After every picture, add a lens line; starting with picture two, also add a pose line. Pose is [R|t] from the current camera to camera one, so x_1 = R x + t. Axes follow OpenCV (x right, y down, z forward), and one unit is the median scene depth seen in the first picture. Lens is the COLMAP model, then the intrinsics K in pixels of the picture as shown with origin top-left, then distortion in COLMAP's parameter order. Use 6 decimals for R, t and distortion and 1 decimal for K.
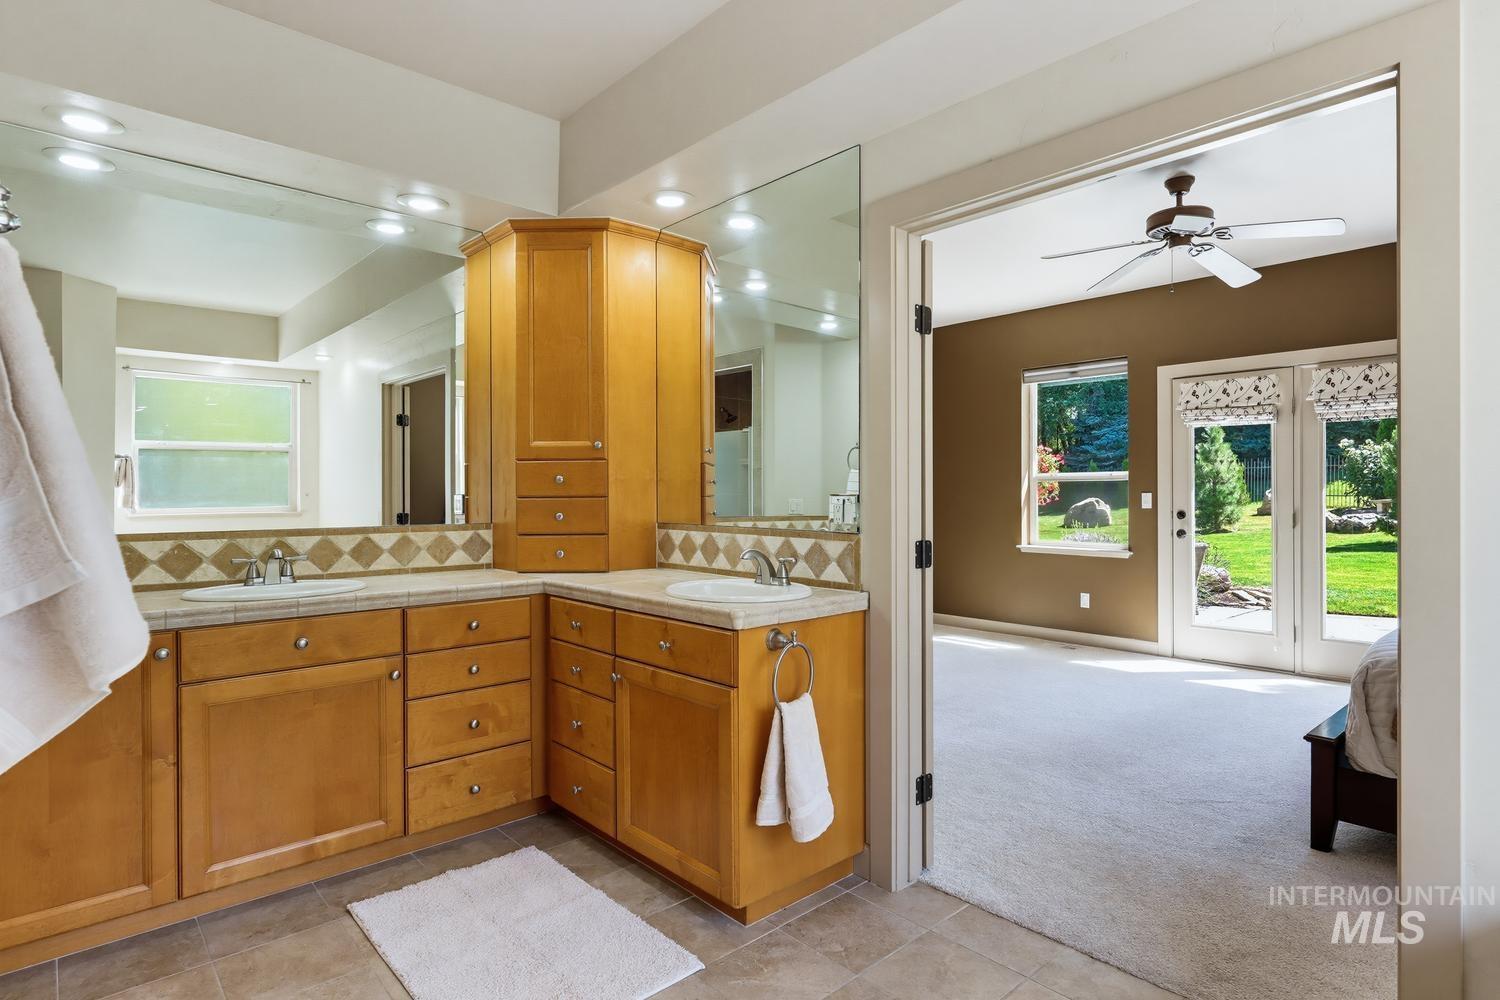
lens RADIAL K [[772.0, 0, 755.2], [0, 772.0, 496.0], [0, 0, 1]] dist [-0.003772, -0.000297]
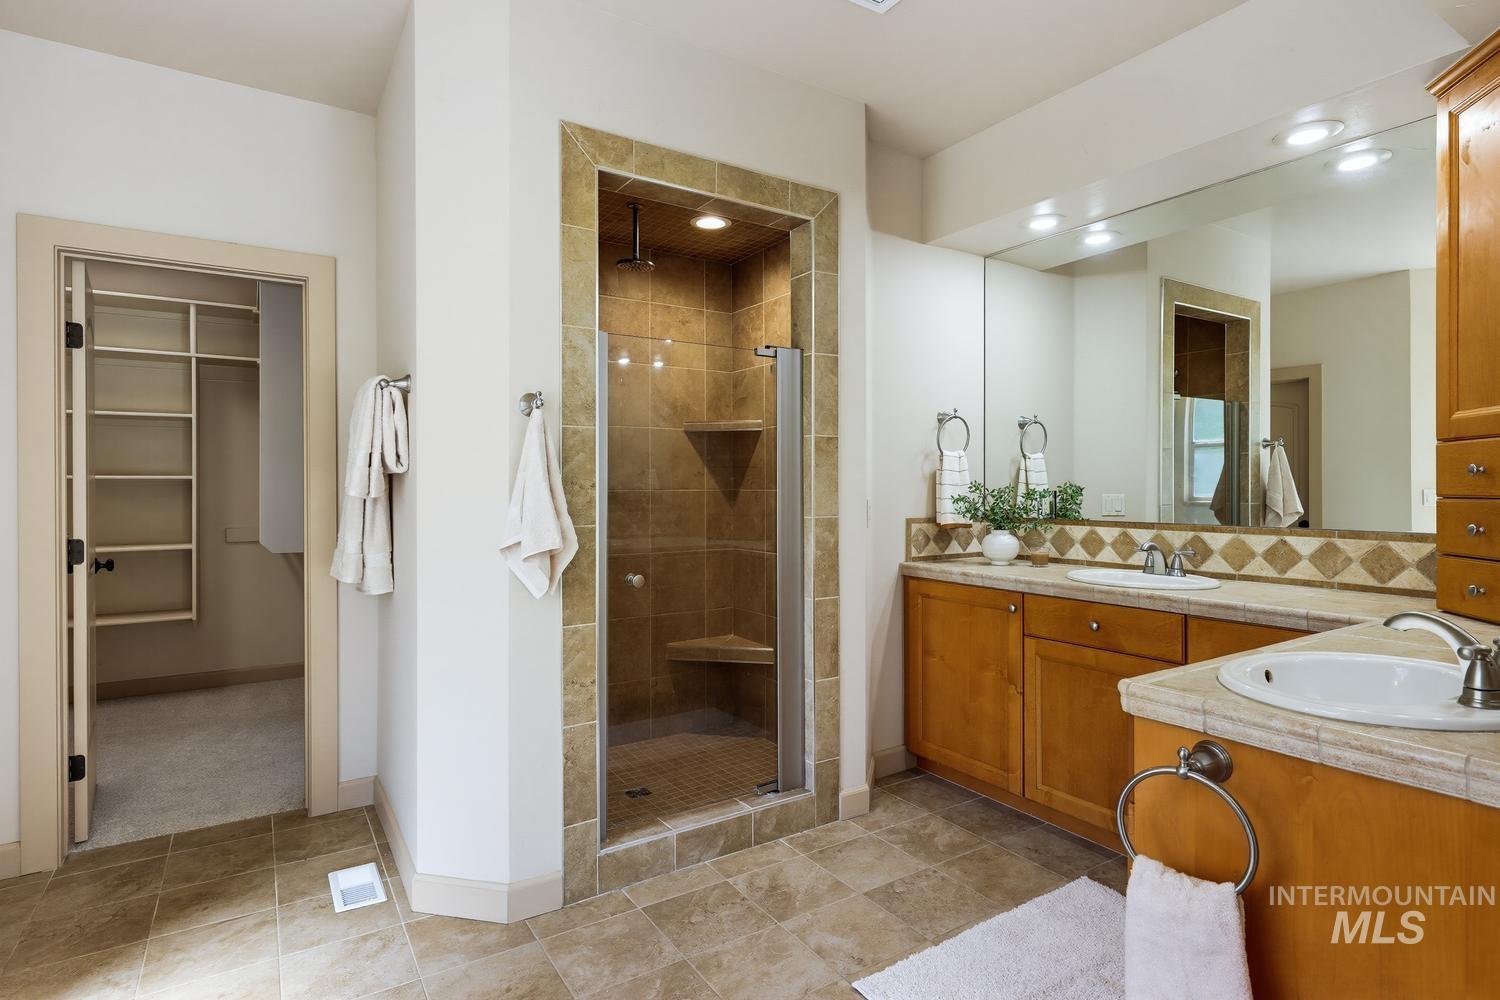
lens RADIAL K [[772.0, 0, 751.8], [0, 772.0, 492.5], [0, 0, 1]] dist [-0.003772, -0.000297]
pose [[-0.172794, 0.009904, -0.984908, 0.472804], [-0.000429, 0.999949, 0.010130, -0.008137], [0.984958, 0.002173, -0.172781, 0.581731]]
